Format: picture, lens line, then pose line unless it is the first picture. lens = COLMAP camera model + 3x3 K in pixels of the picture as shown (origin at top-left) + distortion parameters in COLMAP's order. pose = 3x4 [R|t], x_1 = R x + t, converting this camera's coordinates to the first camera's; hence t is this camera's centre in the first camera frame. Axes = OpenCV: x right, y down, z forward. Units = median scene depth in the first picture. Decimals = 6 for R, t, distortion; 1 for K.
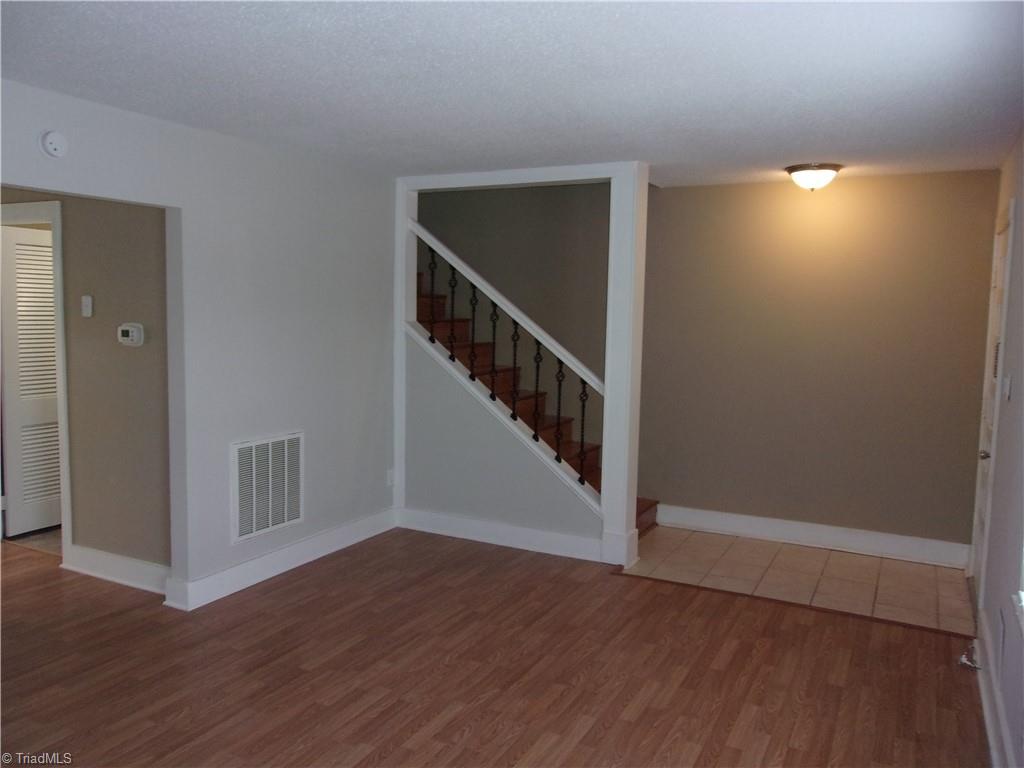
lens RADIAL K [[803.1, 0, 511.0], [0, 803.1, 385.3], [0, 0, 1]] dist [-0.008611, 0.029966]
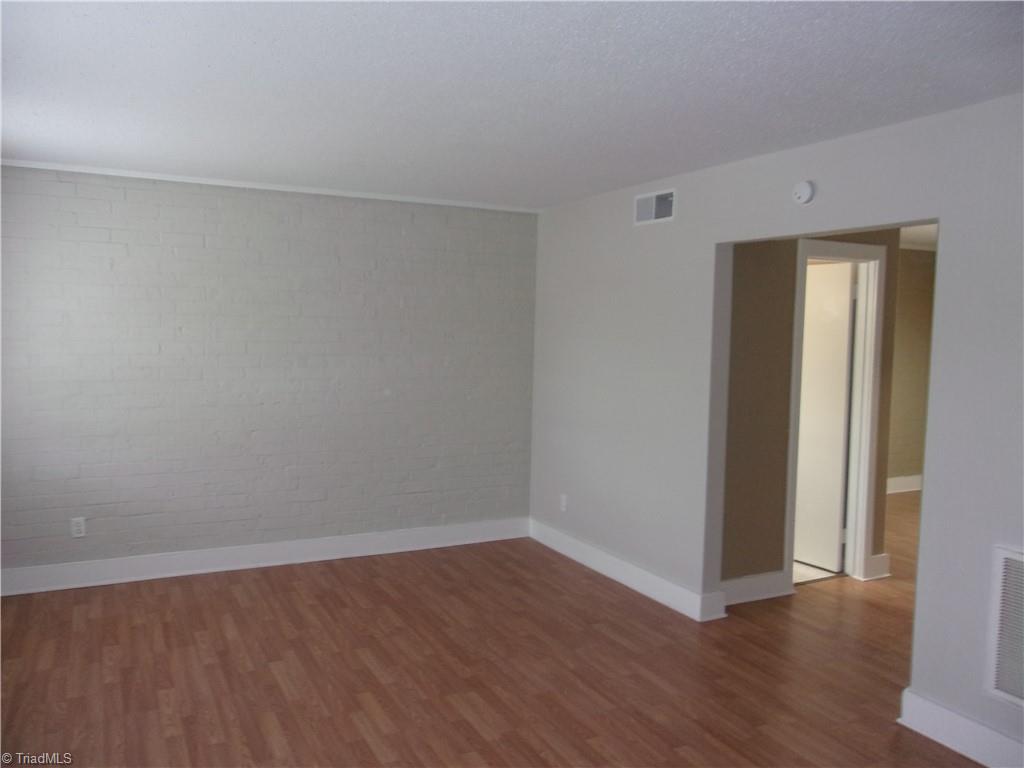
lens RADIAL K [[803.1, 0, 512.1], [0, 803.1, 379.5], [0, 0, 1]] dist [-0.008611, 0.029966]
pose [[-0.578695, 0.024970, -0.815162, 0.641502], [-0.113773, 0.987285, 0.111012, -0.140219], [0.807569, 0.156986, -0.568496, 1.485092]]
